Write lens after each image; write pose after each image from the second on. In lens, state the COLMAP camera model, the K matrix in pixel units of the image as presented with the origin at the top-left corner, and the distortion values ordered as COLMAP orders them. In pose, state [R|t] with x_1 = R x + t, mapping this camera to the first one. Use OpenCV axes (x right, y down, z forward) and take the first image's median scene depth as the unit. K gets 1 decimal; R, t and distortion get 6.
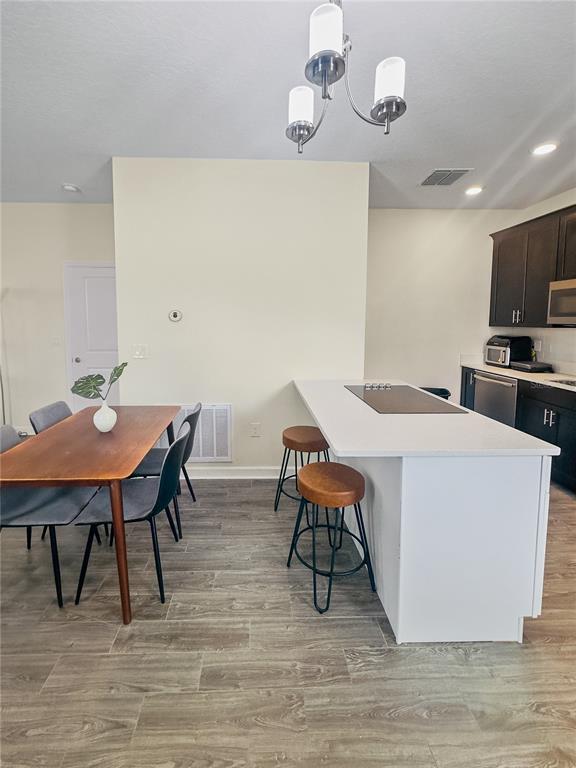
lens RADIAL K [[315.1, 0, 264.9], [0, 315.1, 349.1], [0, 0, 1]] dist [-0.001679, -0.000025]
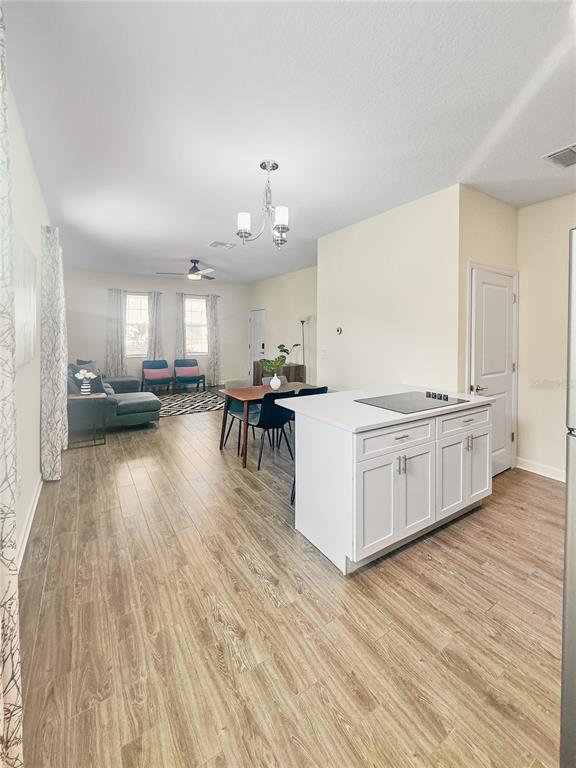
lens RADIAL K [[335.3, 0, 307.5], [0, 335.3, 339.2], [0, 0, 1]] dist [-0.000403, -0.000262]
pose [[0.535123, 0.012318, -0.844684, 1.567030], [-0.076908, 0.996452, -0.034192, 0.002101], [0.841266, 0.083260, 0.534172, 0.025759]]
